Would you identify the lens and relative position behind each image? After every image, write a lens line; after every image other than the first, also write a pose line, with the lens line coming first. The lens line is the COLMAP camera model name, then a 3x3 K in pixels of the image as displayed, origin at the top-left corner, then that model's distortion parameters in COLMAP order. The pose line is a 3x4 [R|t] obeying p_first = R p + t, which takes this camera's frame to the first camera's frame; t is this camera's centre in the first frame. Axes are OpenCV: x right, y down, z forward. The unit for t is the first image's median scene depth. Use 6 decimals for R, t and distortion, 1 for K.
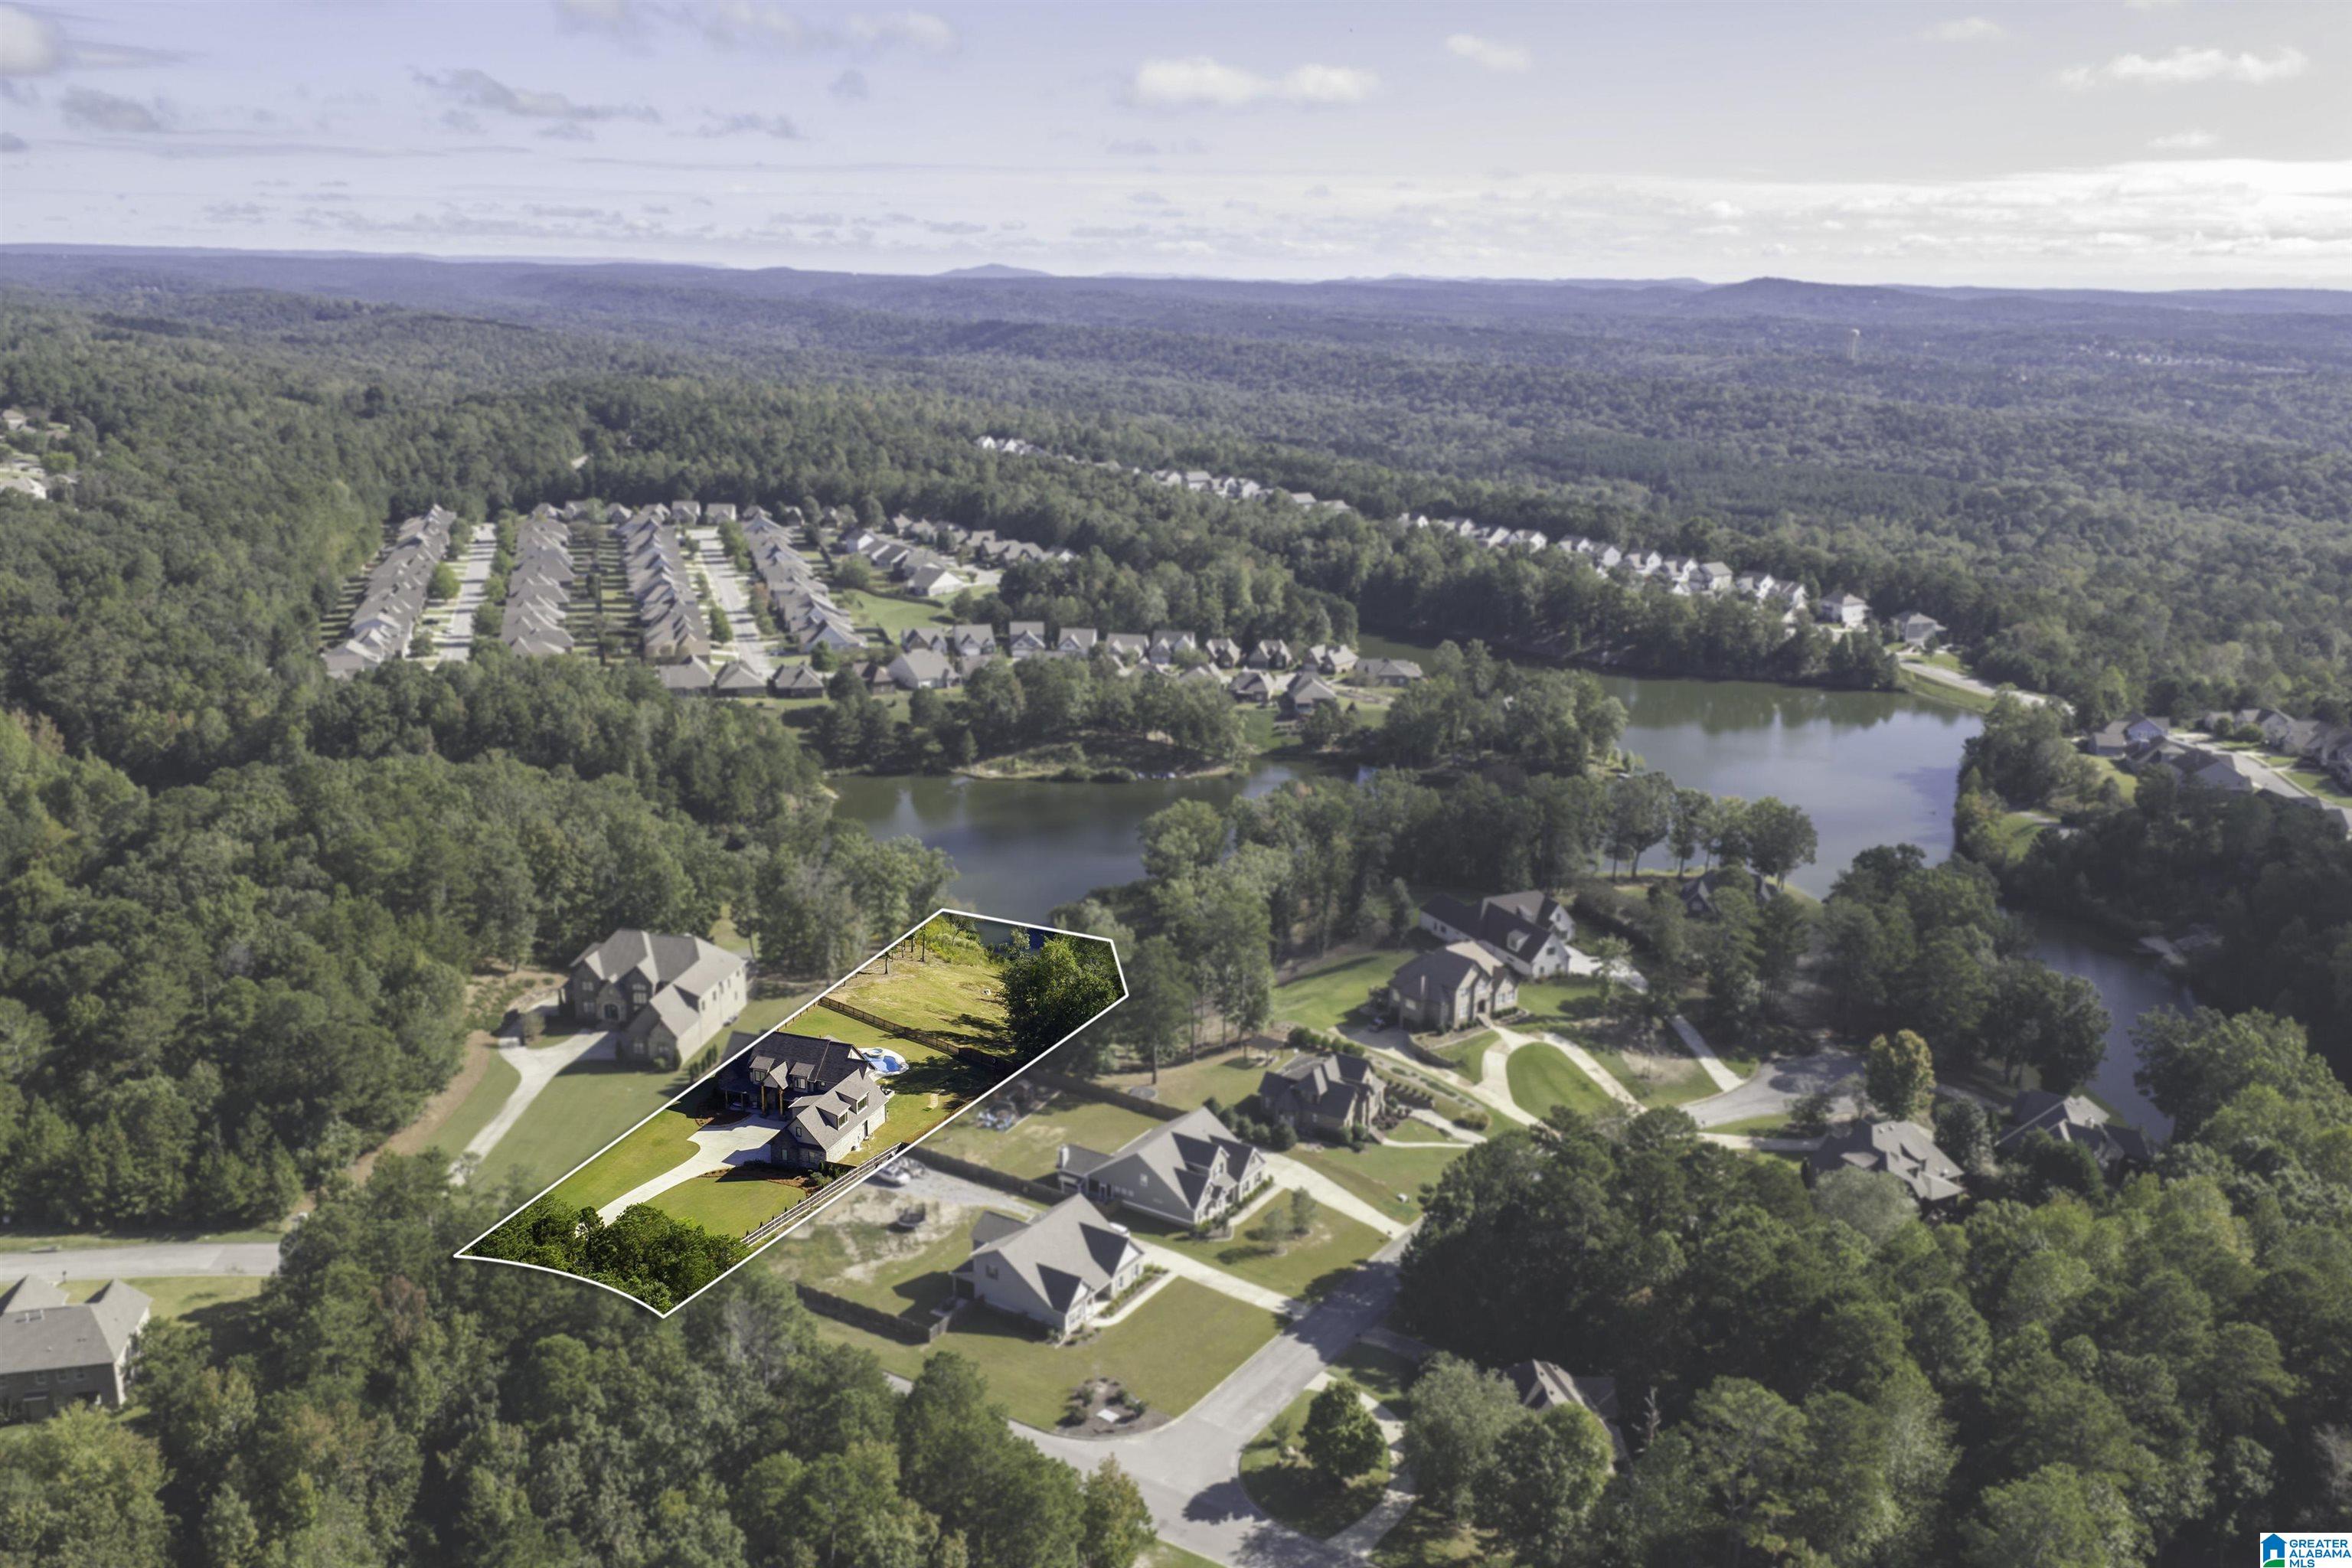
lens RADIAL K [[1940.6, 0, 1183.8], [0, 1940.6, 790.3], [0, 0, 1]] dist [0.030269, -0.055774]
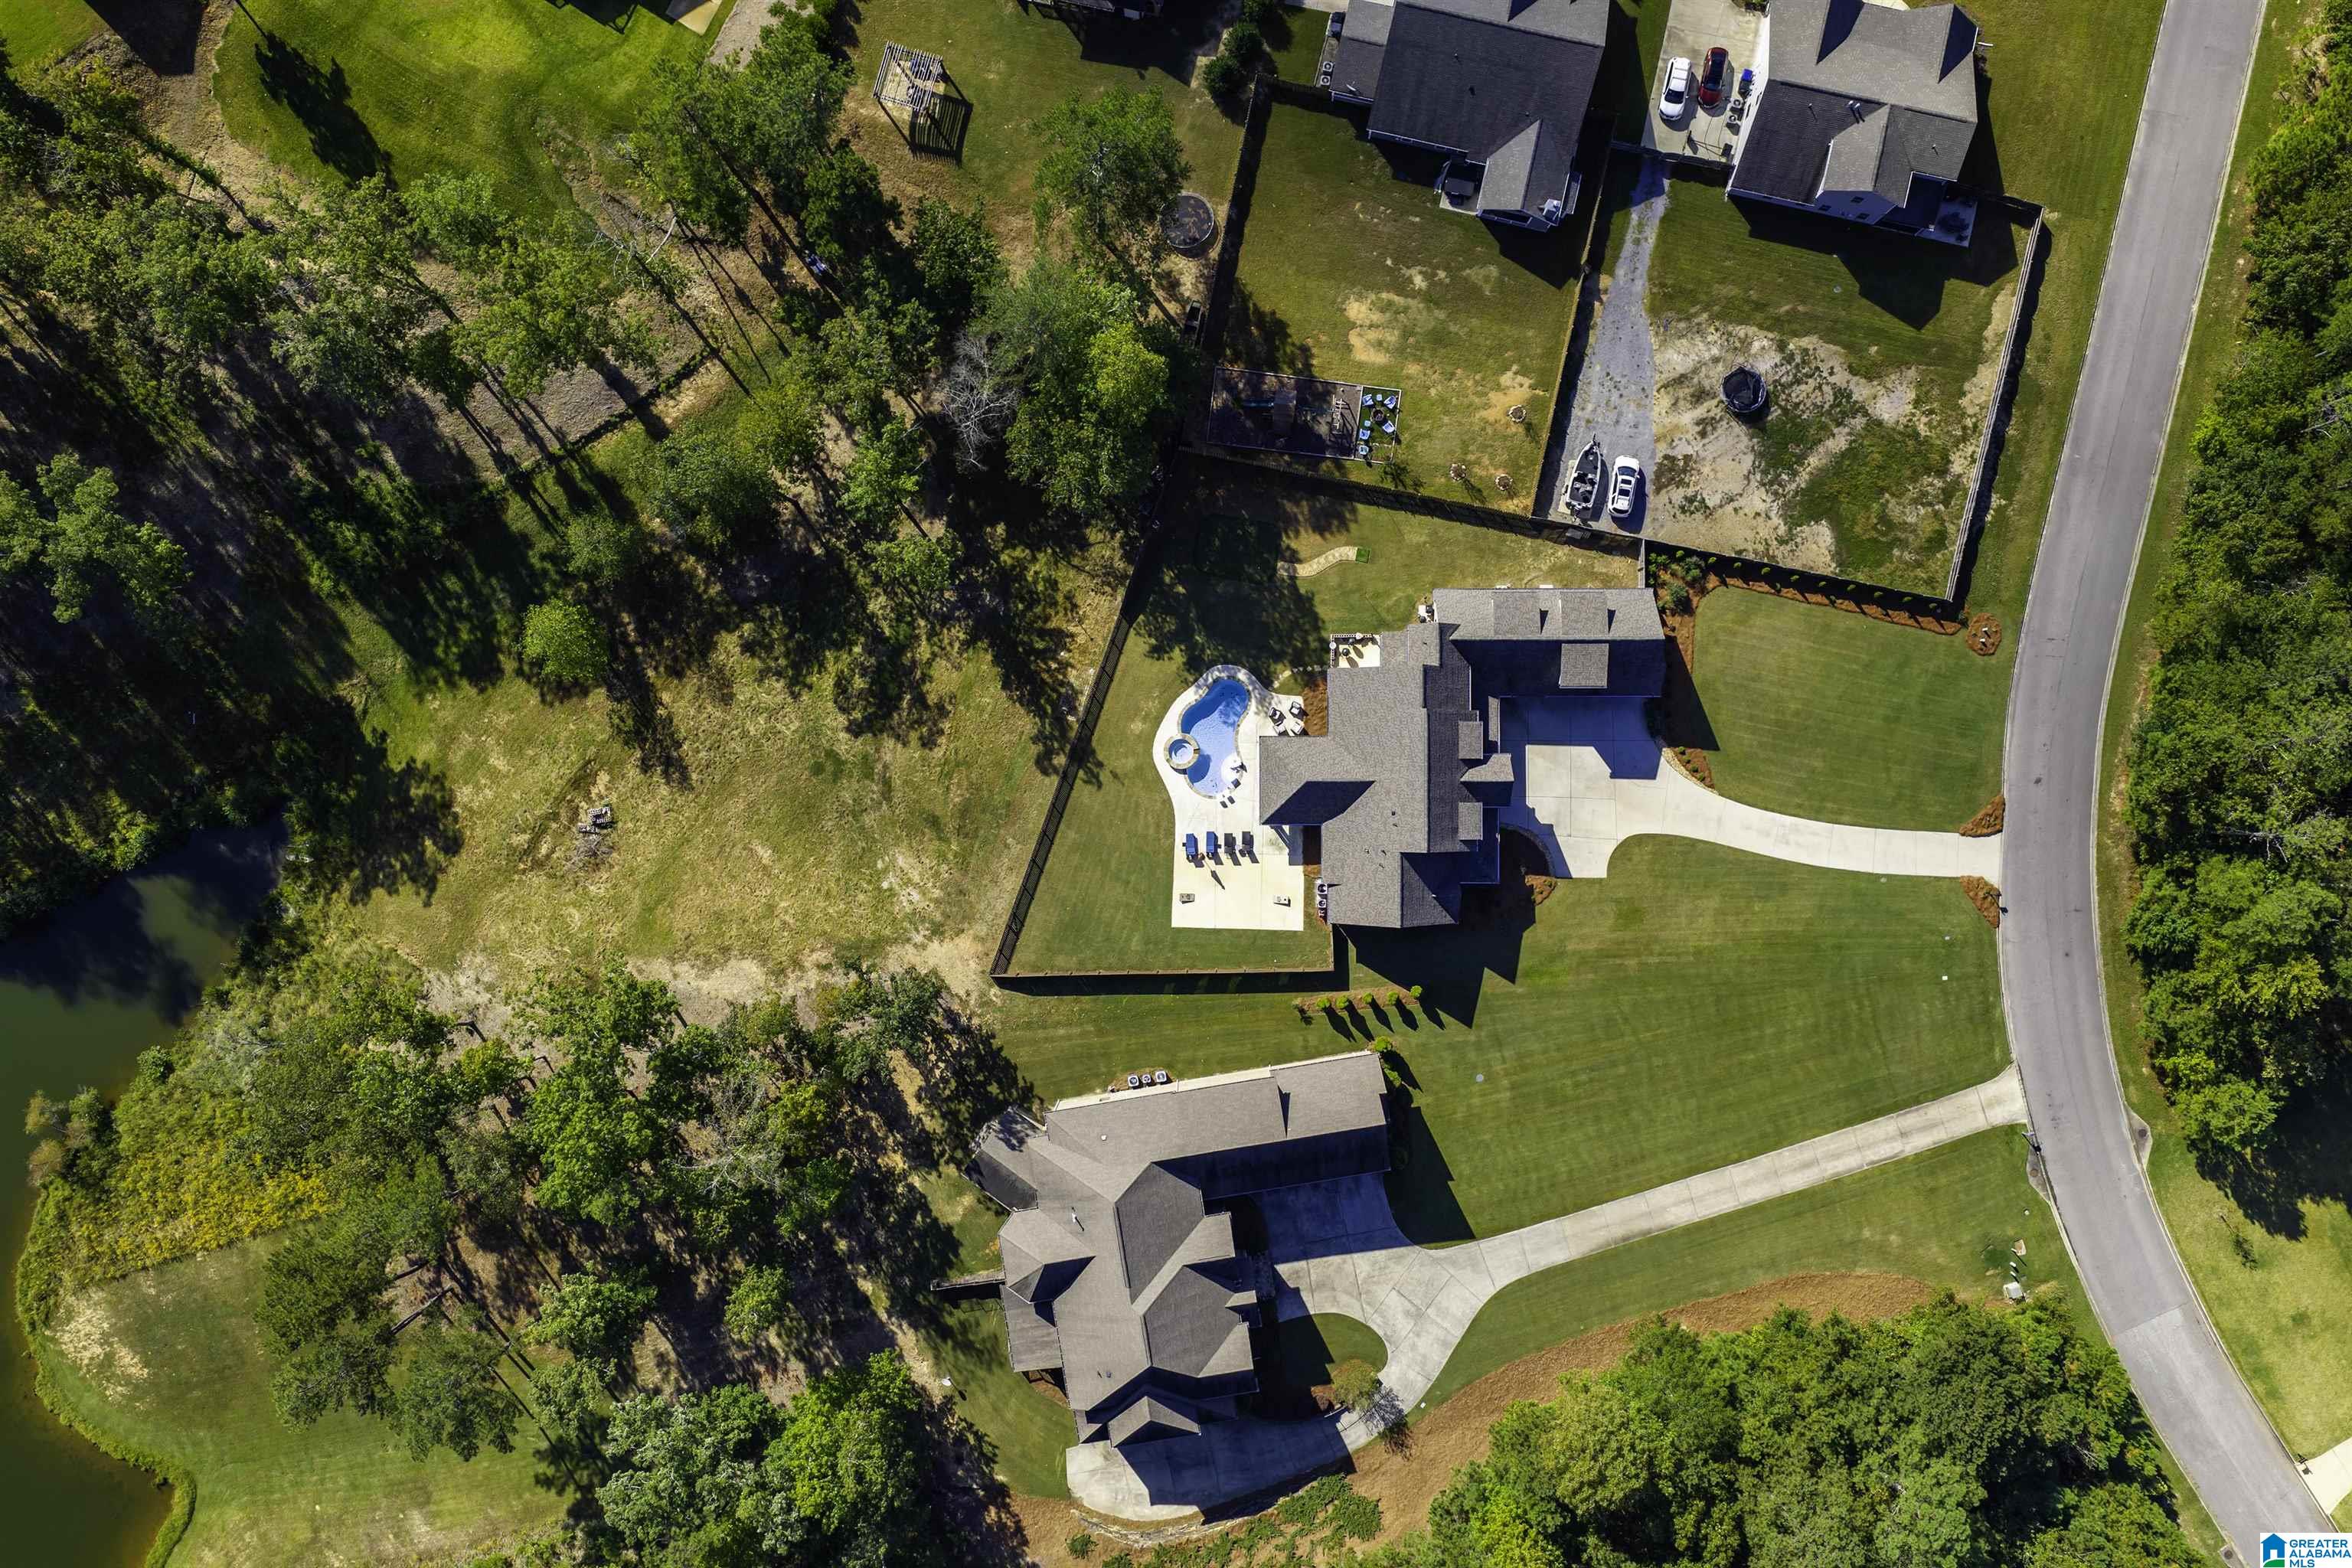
lens RADIAL K [[1951.3, 0, 1181.4], [0, 1951.3, 741.5], [0, 0, 1]] dist [0.032899, -0.079796]
pose [[-0.333435, -0.942624, -0.016754, -0.059032], [0.244138, -0.103497, 0.964202, -0.156146], [-0.910614, 0.317409, 0.264640, 0.343990]]
